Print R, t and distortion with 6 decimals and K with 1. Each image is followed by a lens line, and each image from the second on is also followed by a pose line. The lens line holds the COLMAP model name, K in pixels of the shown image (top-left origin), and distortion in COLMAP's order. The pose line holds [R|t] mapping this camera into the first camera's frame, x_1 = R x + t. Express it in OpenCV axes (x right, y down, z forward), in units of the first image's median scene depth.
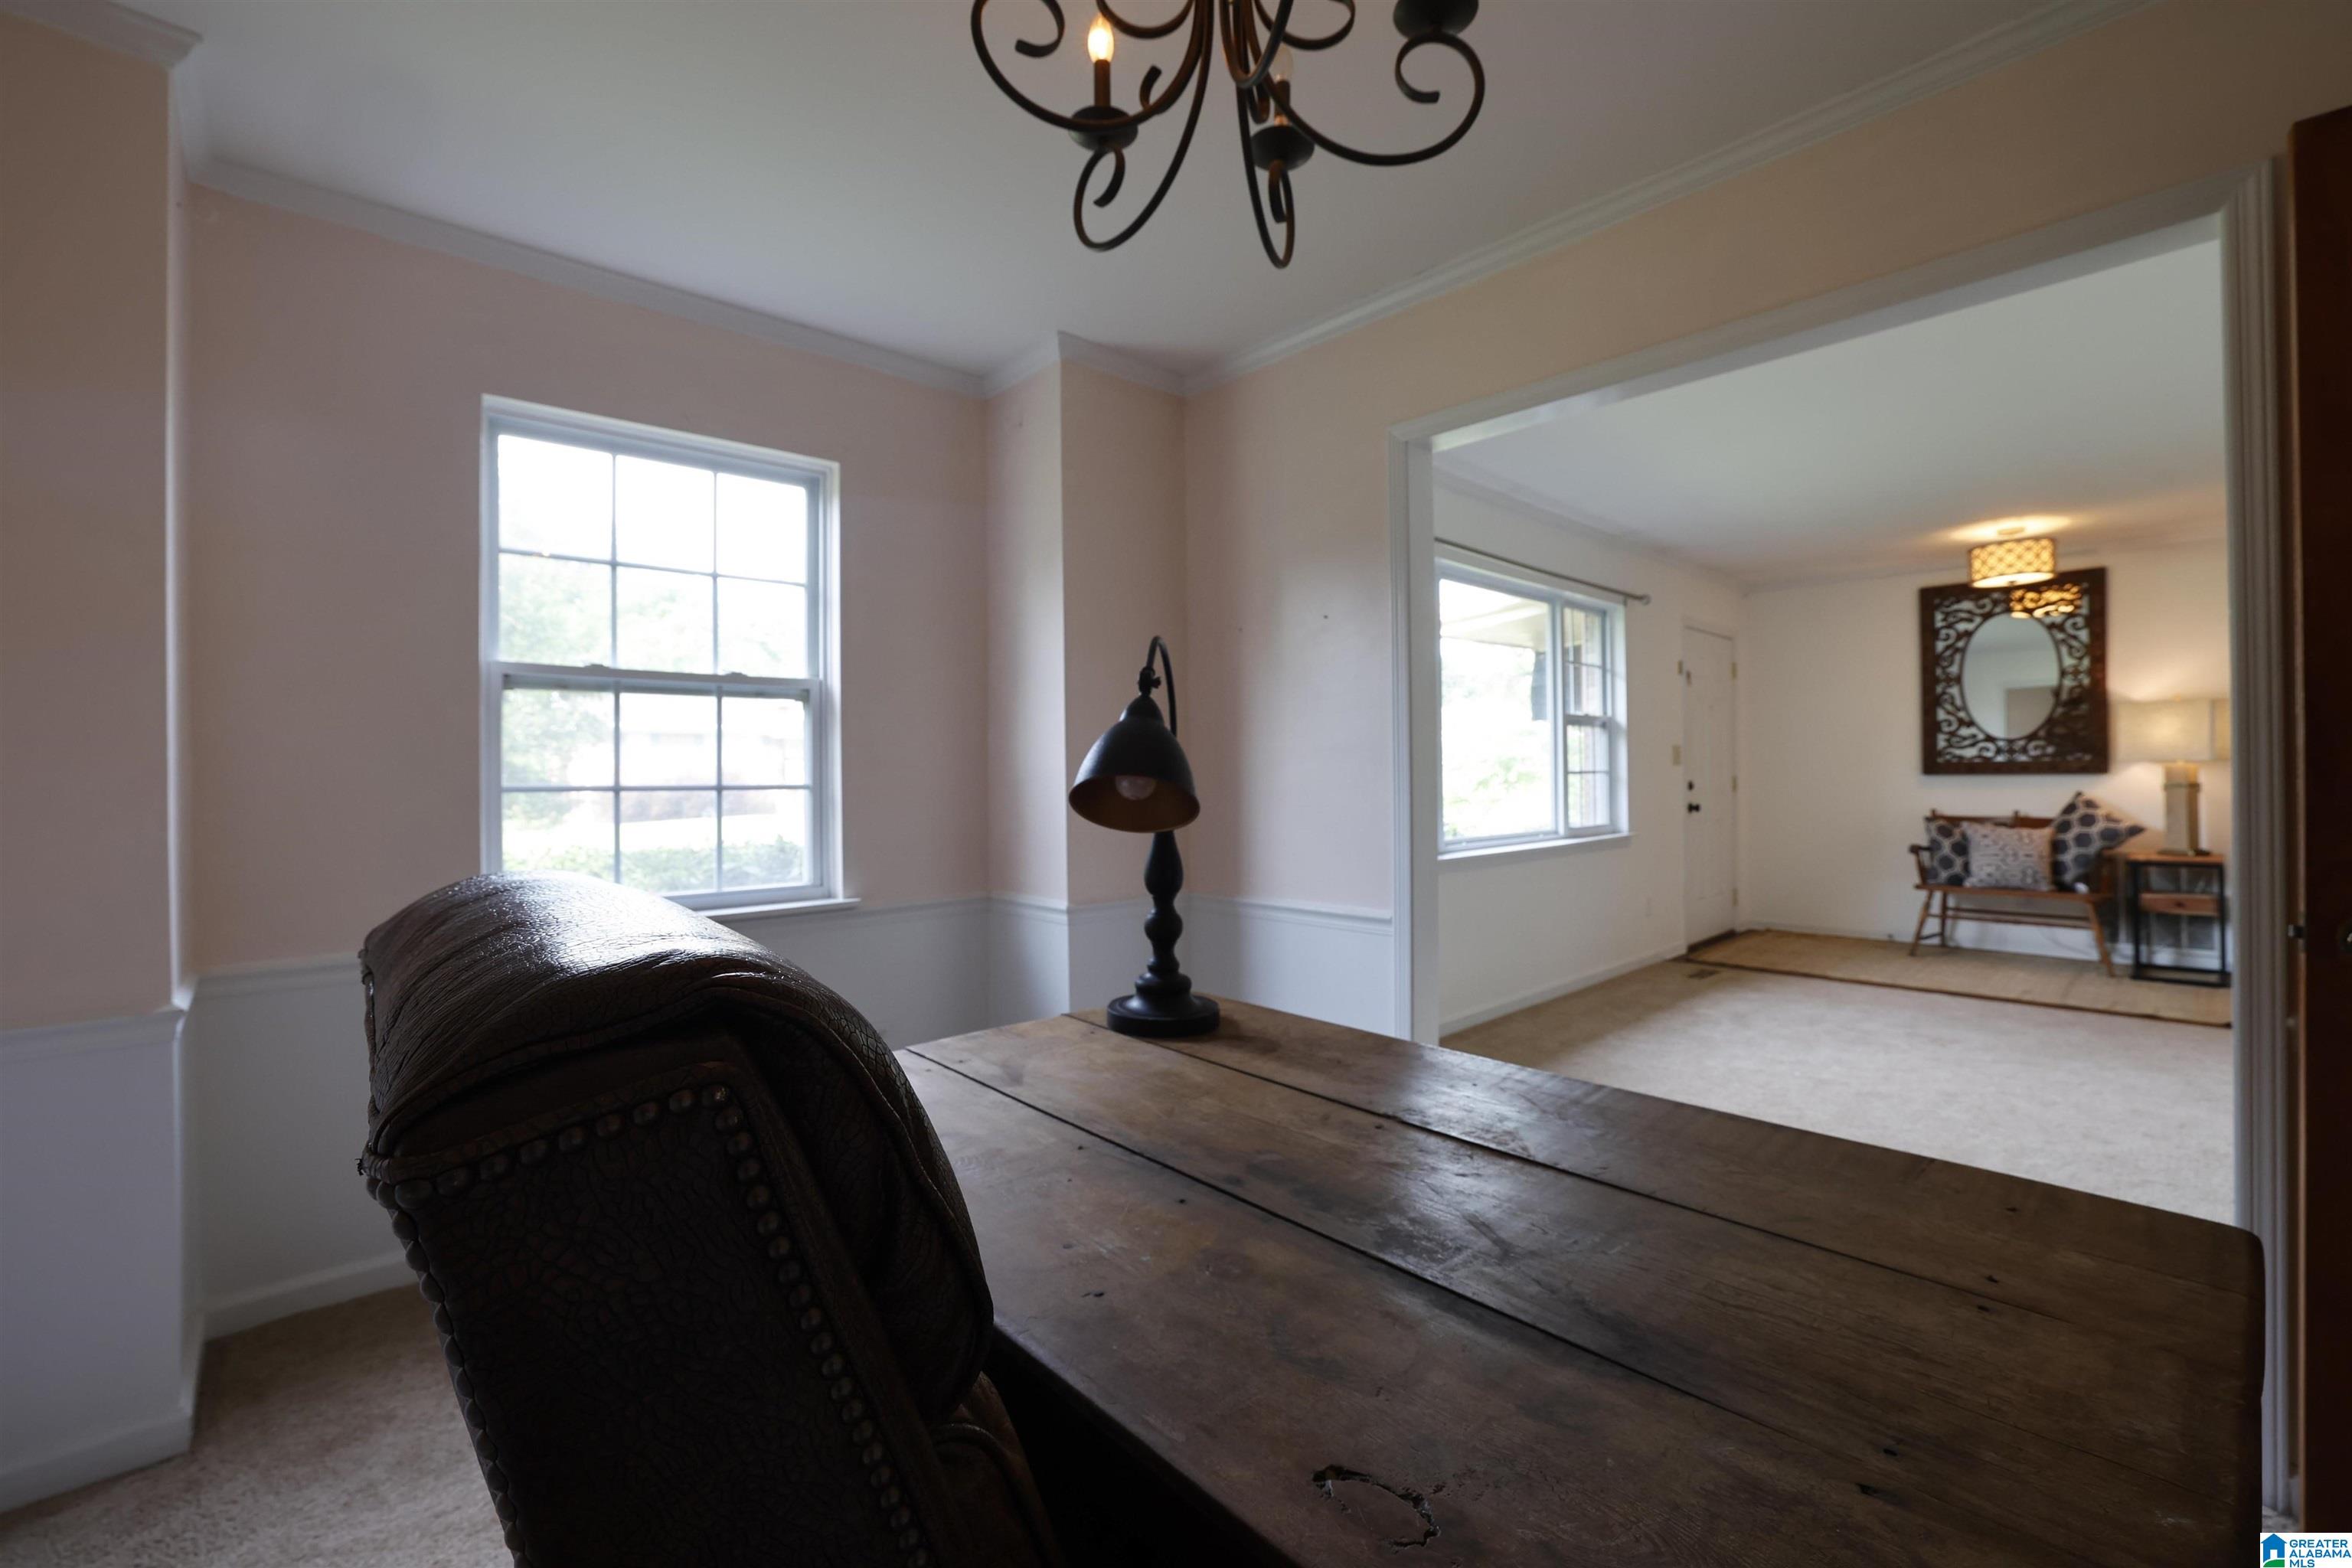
lens RADIAL K [[1002.7, 0, 1163.7], [0, 1002.7, 771.9], [0, 0, 1]] dist [-0.052703, 0.016983]
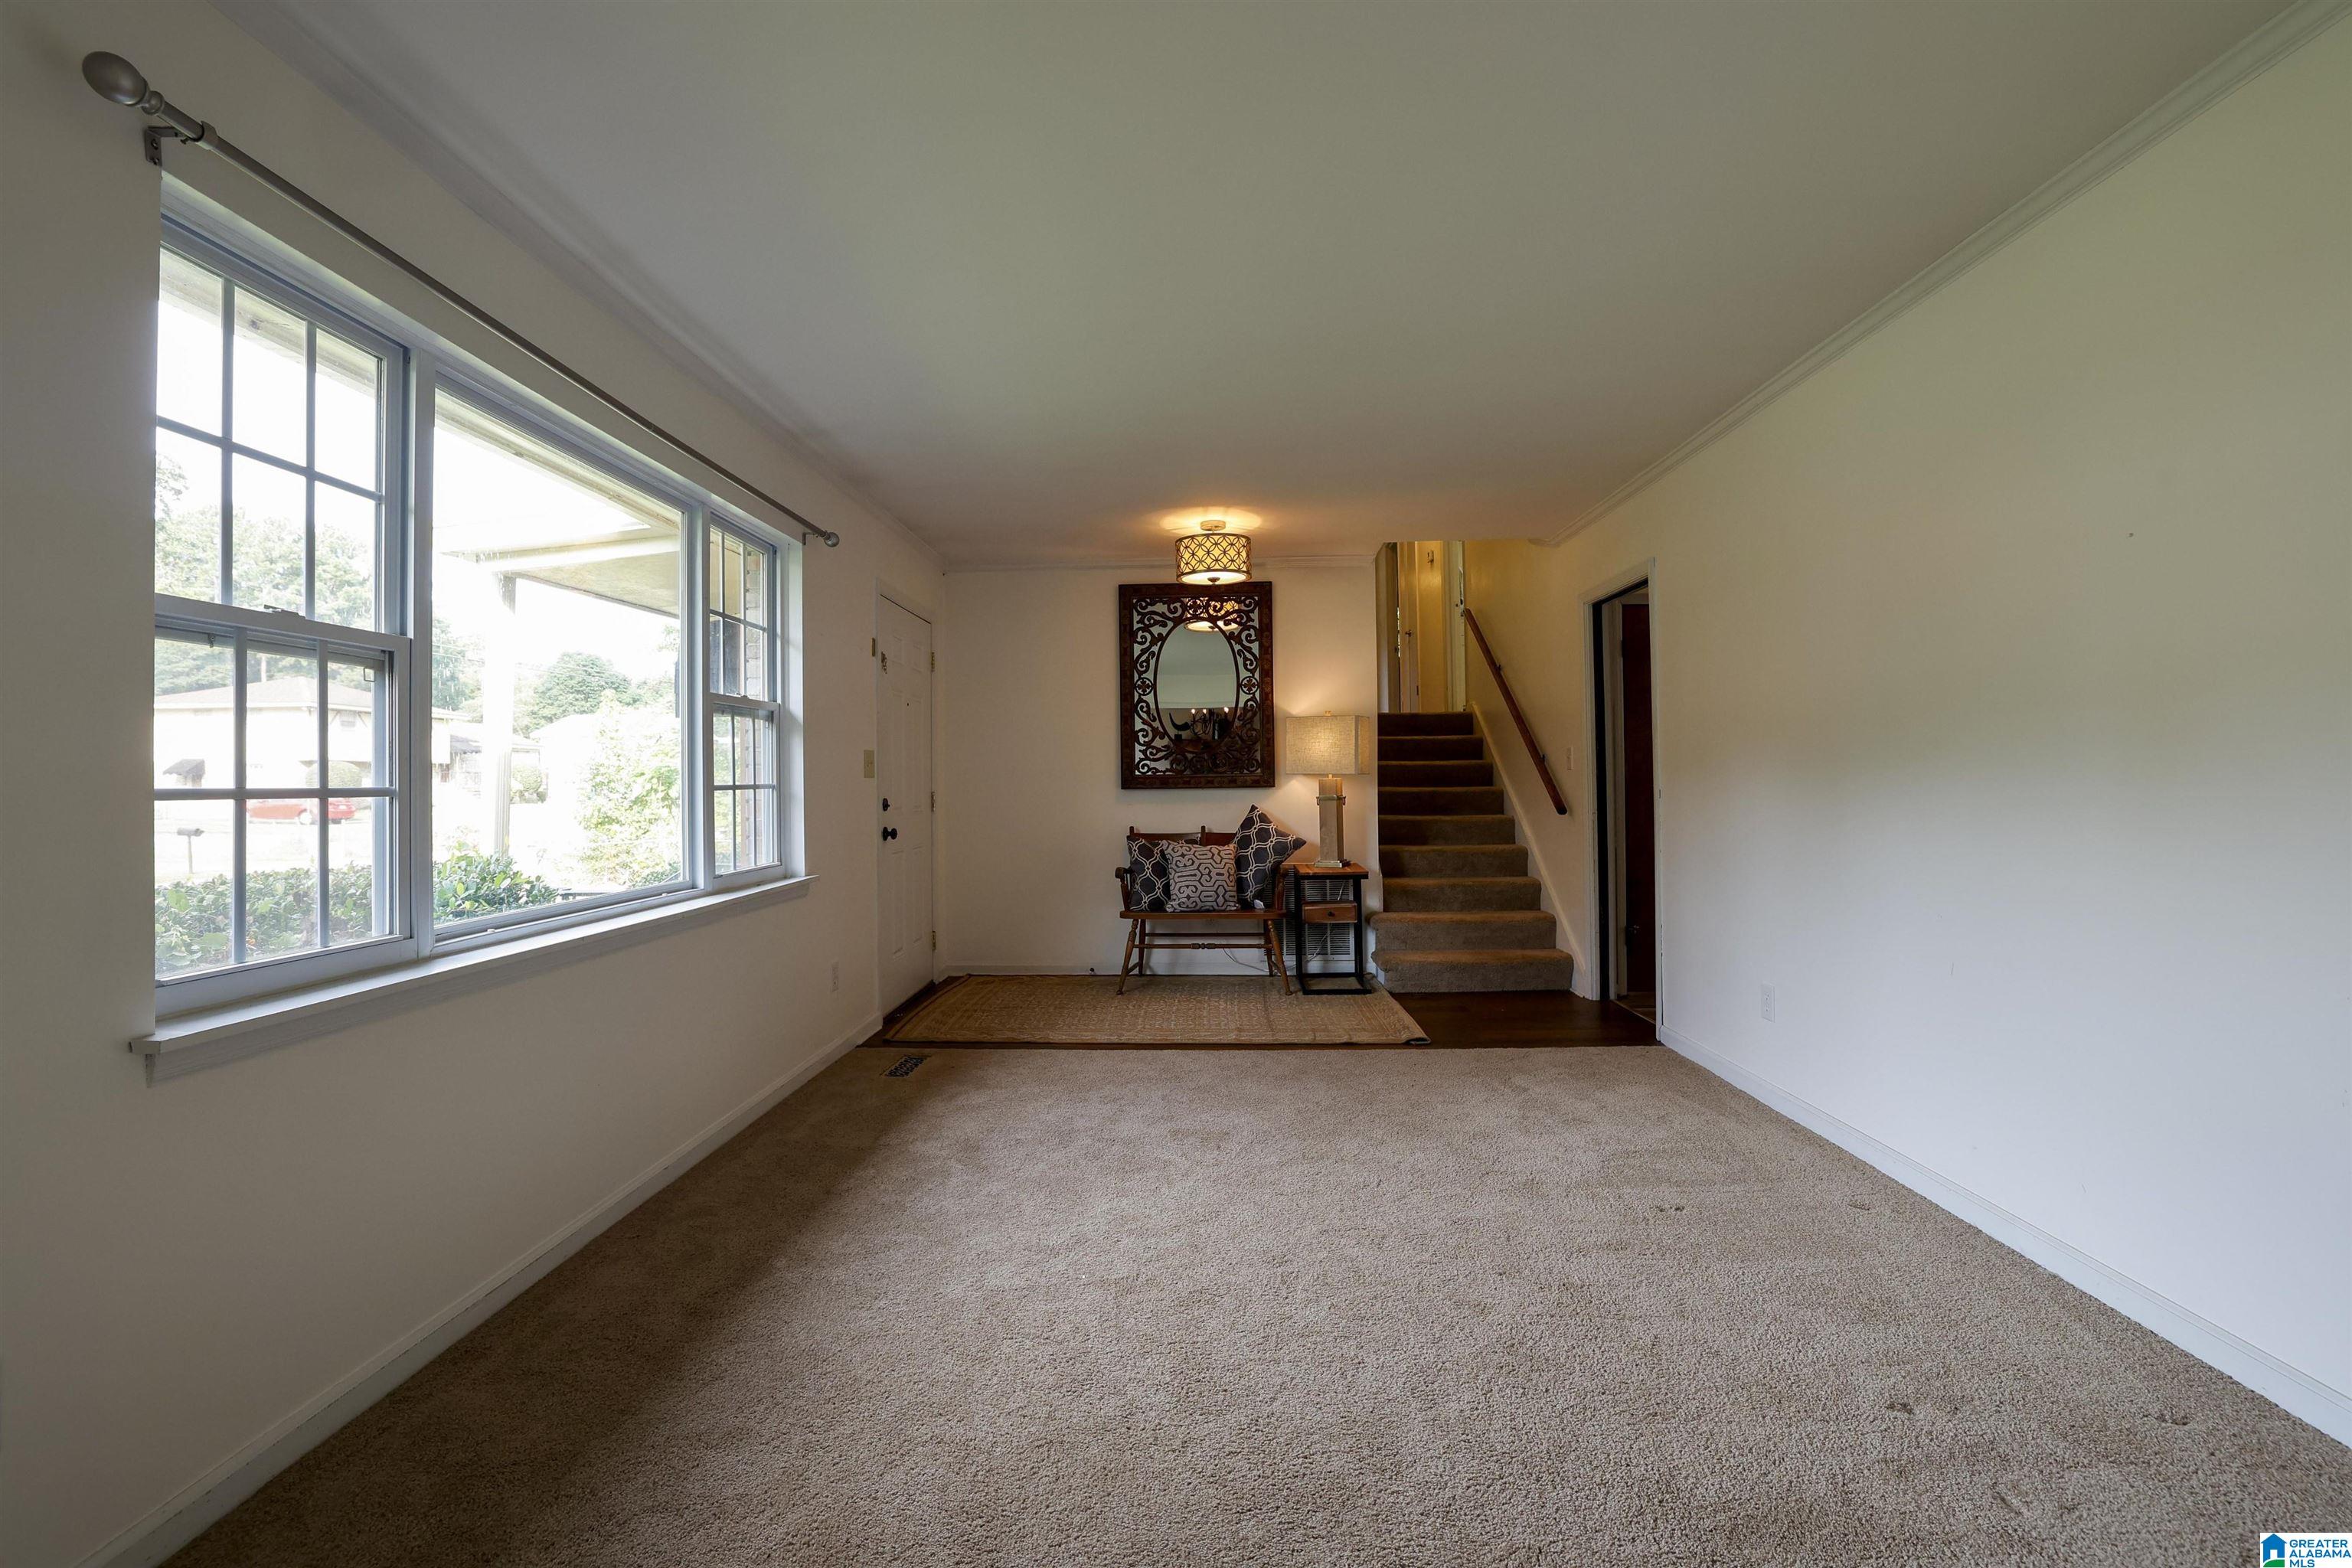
lens RADIAL K [[1002.7, 0, 1163.7], [0, 1002.7, 771.9], [0, 0, 1]] dist [-0.052703, 0.016983]
pose [[0.706615, 0.008303, 0.707549, 0.156907], [0.002581, 0.999894, -0.014311, 0.000365], [-0.707593, 0.011939, 0.706519, 0.340773]]
